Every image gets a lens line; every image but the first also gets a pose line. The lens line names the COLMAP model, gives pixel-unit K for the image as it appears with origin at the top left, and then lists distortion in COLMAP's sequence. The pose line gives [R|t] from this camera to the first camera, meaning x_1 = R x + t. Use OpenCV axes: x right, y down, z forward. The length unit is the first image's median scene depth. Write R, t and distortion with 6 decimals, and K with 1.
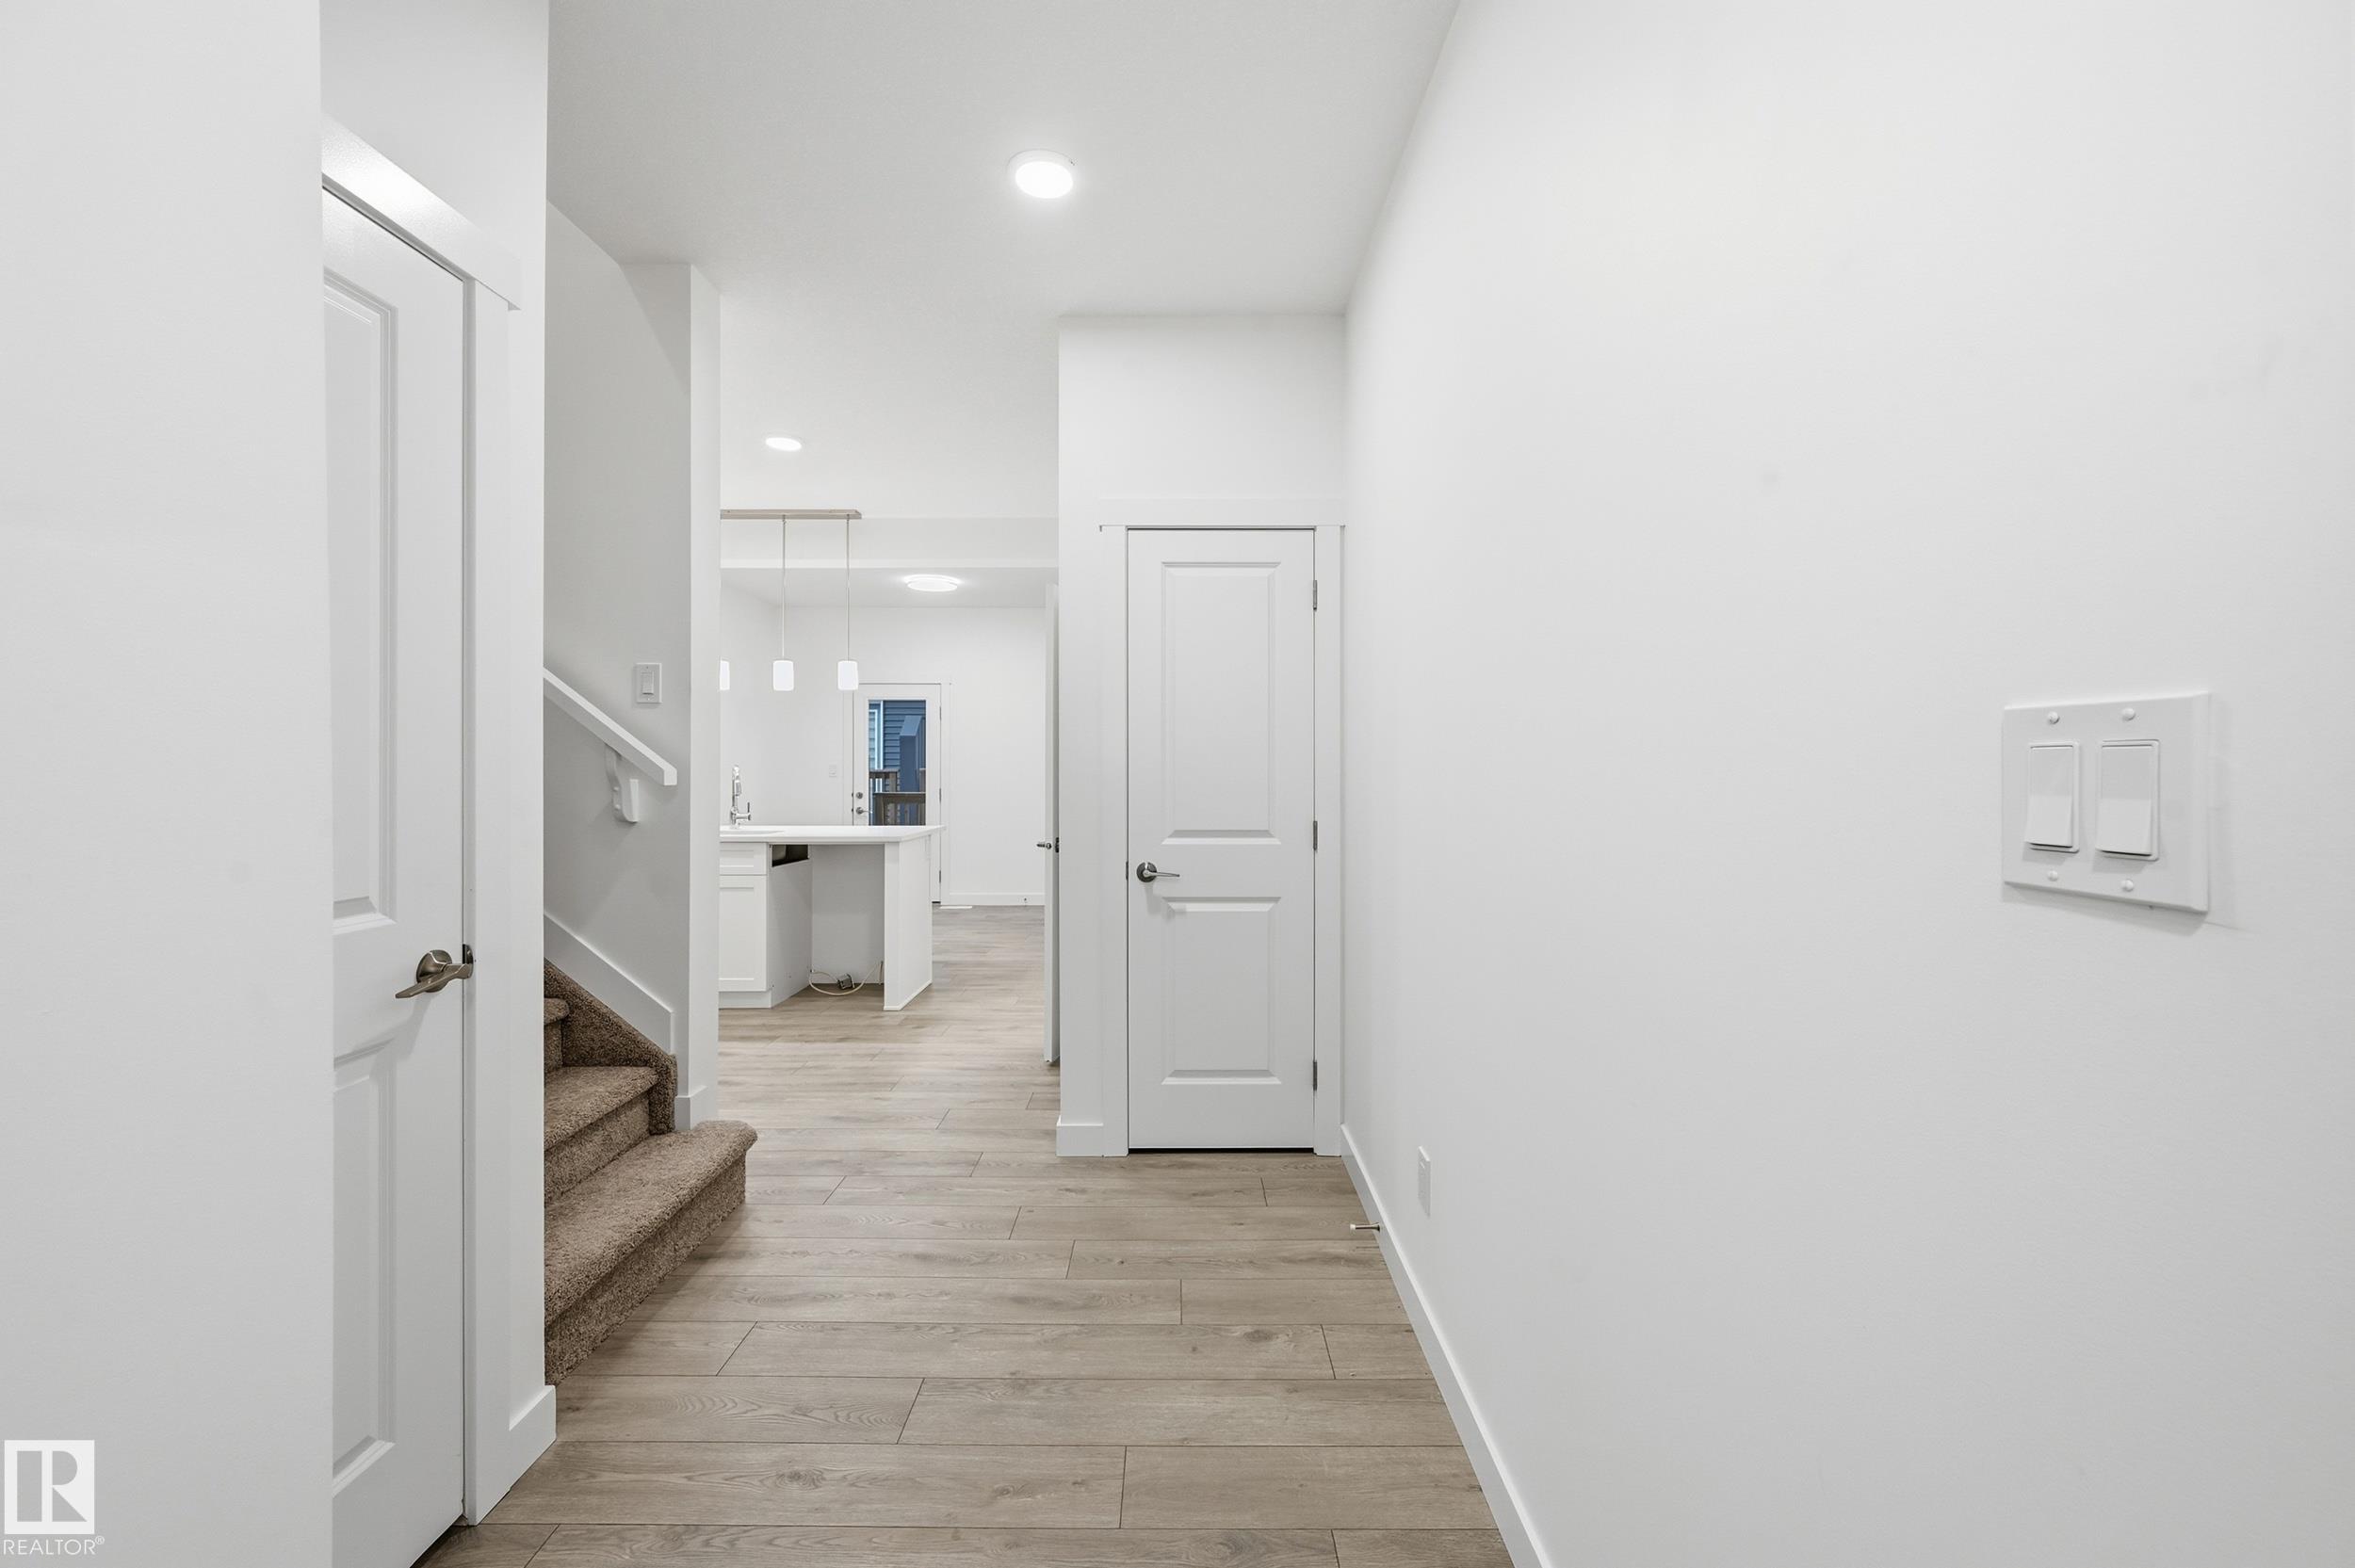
lens RADIAL K [[942.4, 0, 1172.5], [0, 942.4, 760.0], [0, 0, 1]] dist [0.000958, 0.000128]
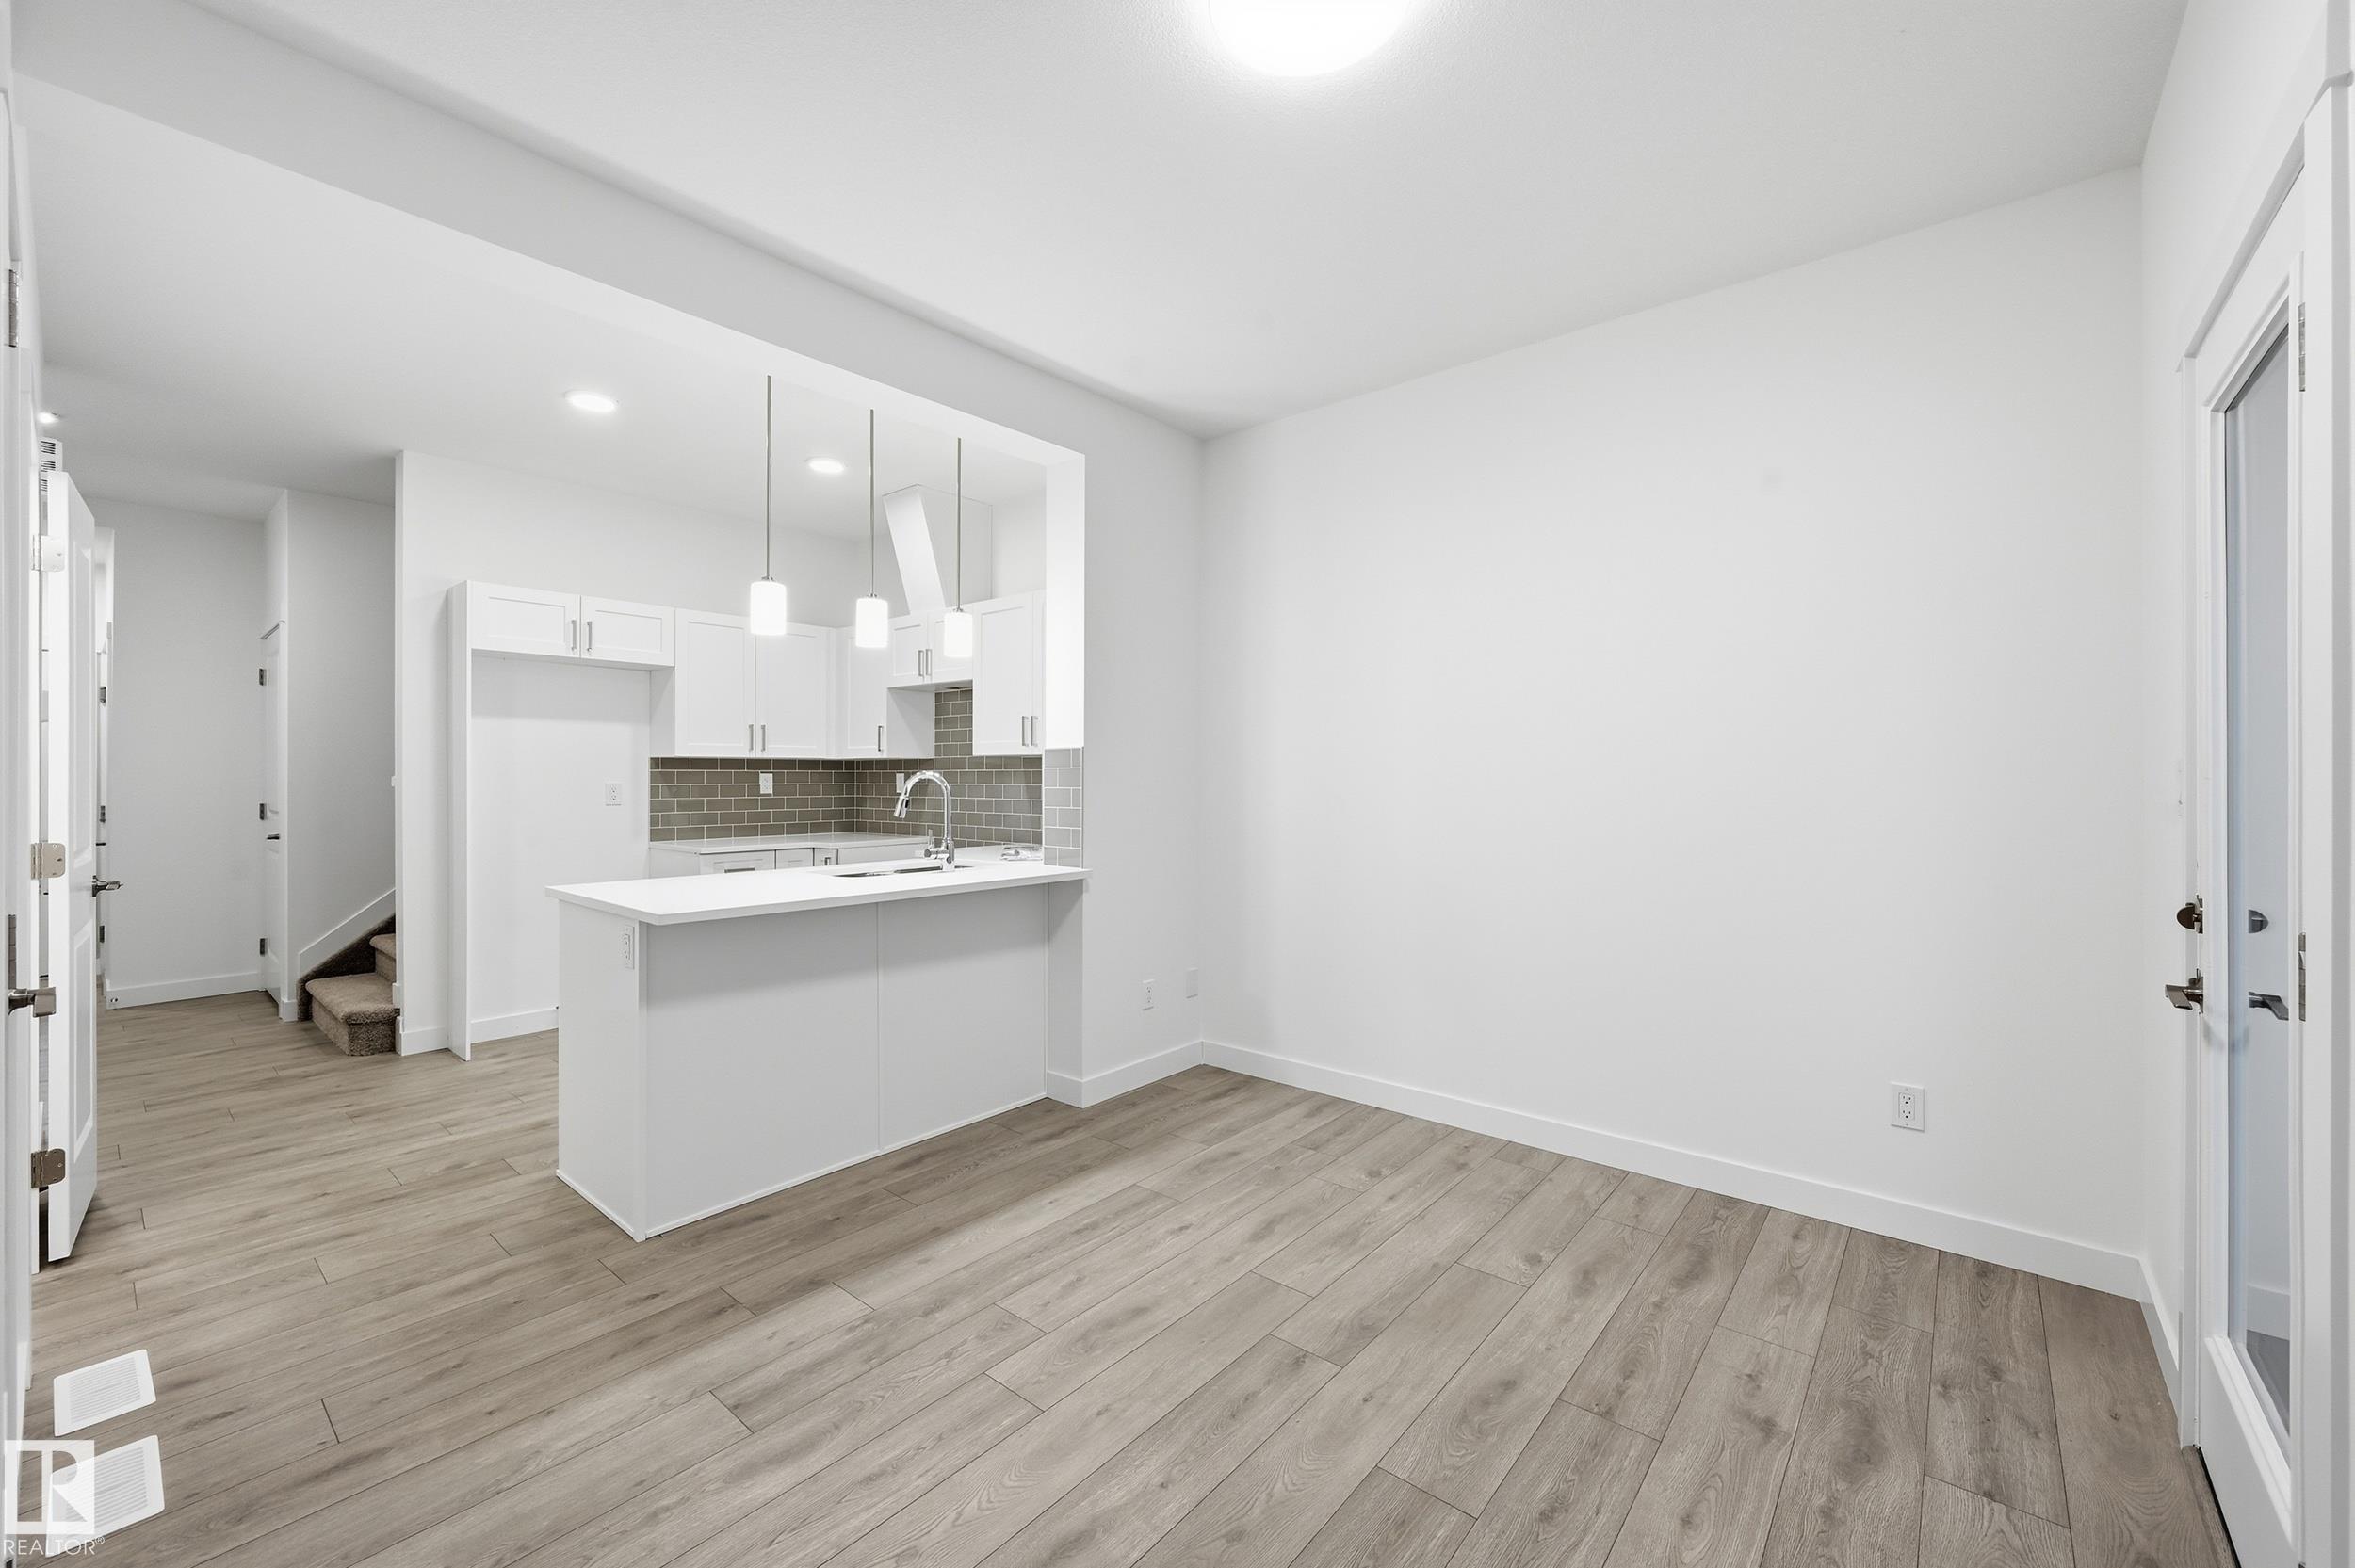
lens RADIAL K [[942.4, 0, 1173.0], [0, 942.4, 774.7], [0, 0, 1]] dist [0.000958, 0.000128]
pose [[-0.643569, 0.001033, -0.765387, -0.080323], [0.007151, 0.999964, -0.004663, 0.013638], [0.765354, -0.008474, -0.643553, 1.697798]]
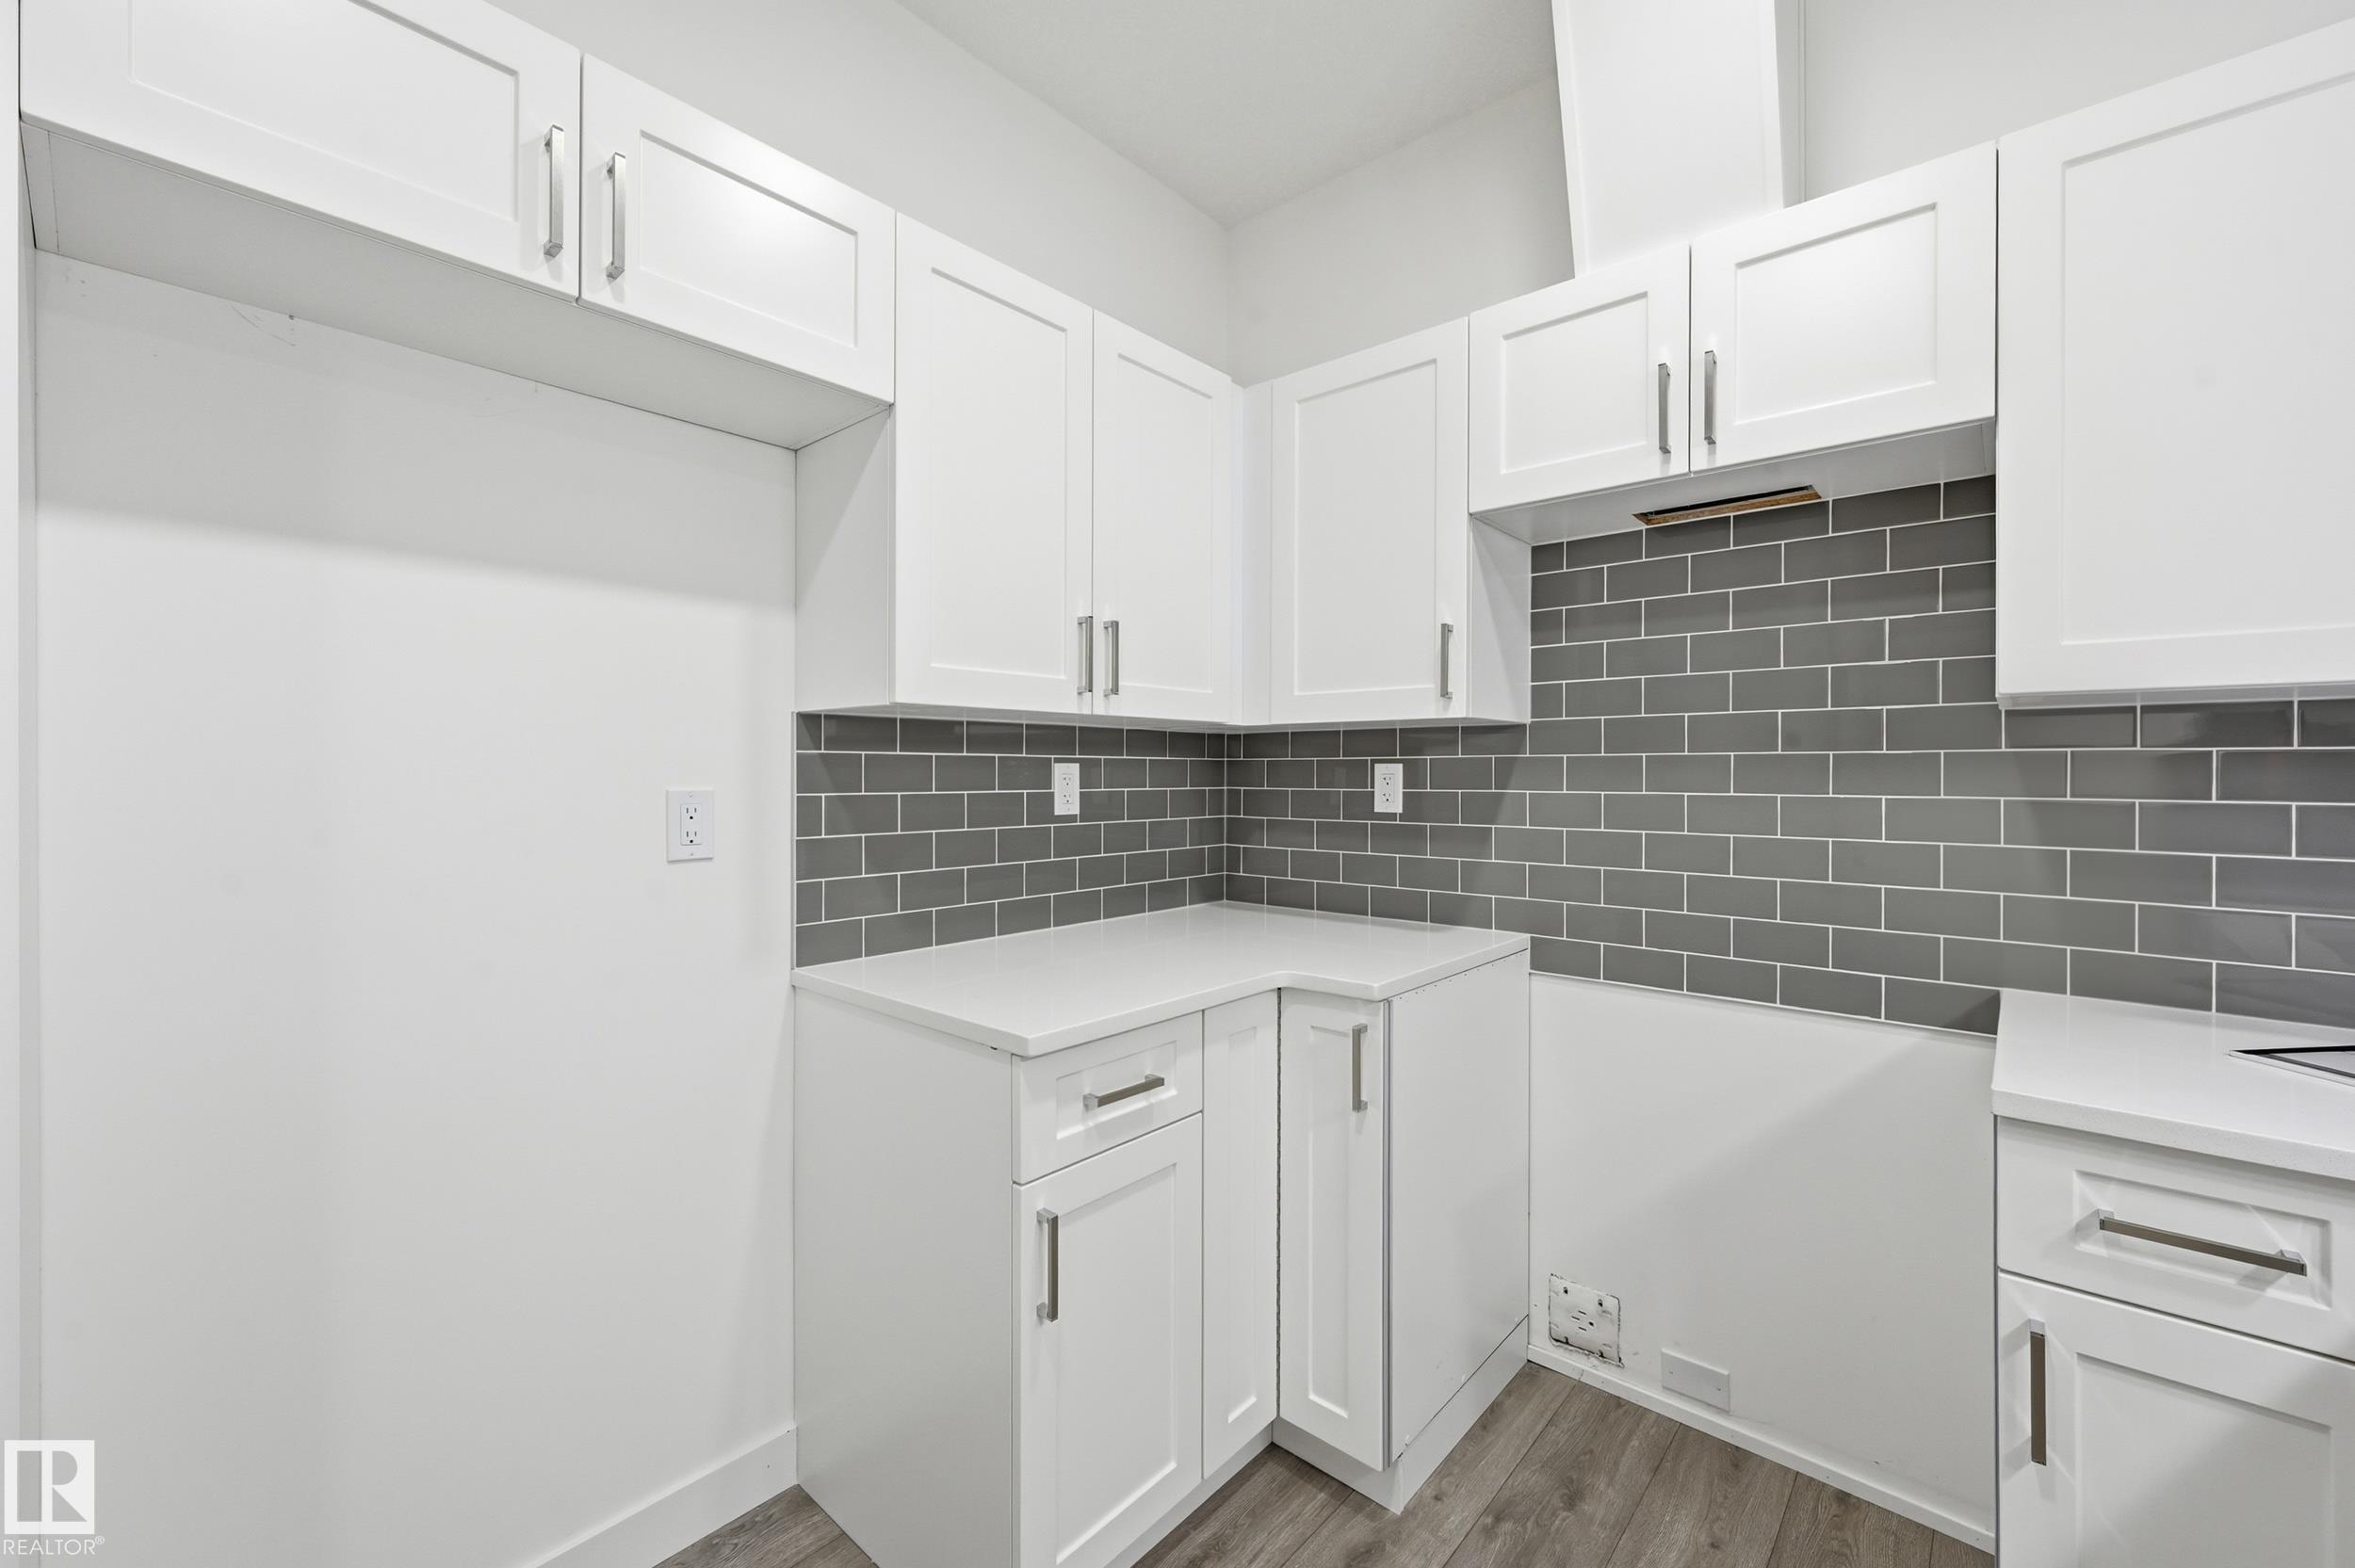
lens RADIAL K [[942.4, 0, 1167.4], [0, 942.4, 774.8], [0, 0, 1]] dist [0.000958, 0.000128]
pose [[-0.659821, 0.002667, -0.751418, -0.333131], [0.005036, 0.999987, -0.000873, 0.009546], [0.751406, -0.004360, -0.659826, 0.925705]]
